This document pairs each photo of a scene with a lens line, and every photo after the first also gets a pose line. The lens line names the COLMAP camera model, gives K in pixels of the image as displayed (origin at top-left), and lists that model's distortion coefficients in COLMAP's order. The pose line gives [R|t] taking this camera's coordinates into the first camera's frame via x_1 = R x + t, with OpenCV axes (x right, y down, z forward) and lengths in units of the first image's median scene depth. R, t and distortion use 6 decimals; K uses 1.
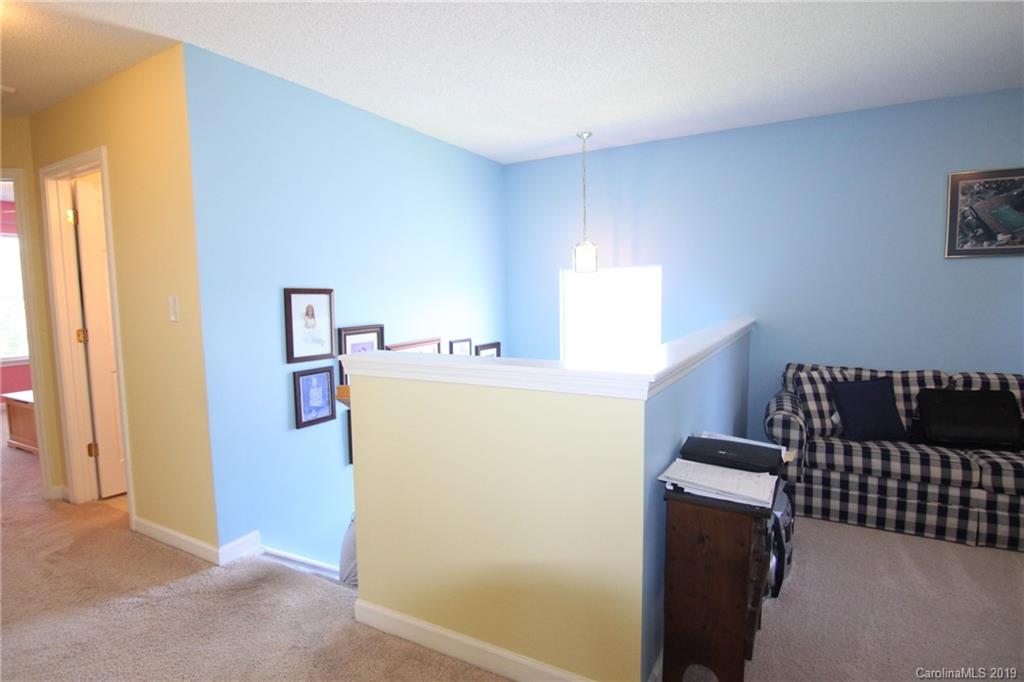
lens RADIAL K [[527.1, 0, 513.9], [0, 527.1, 337.0], [0, 0, 1]] dist [-0.004210, -0.012254]
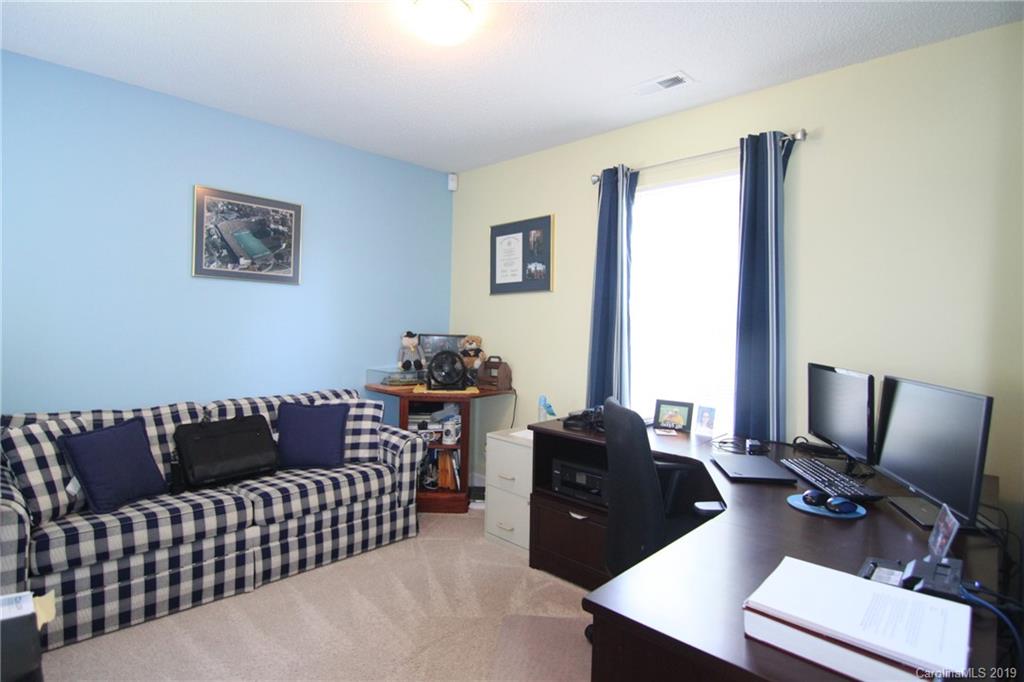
lens RADIAL K [[527.1, 0, 513.9], [0, 527.1, 337.0], [0, 0, 1]] dist [-0.004210, -0.012254]
pose [[0.253982, 0.001787, 0.967207, 0.091819], [0.050404, 0.998615, -0.015080, -0.005087], [-0.965895, 0.052581, 0.253540, 0.249604]]
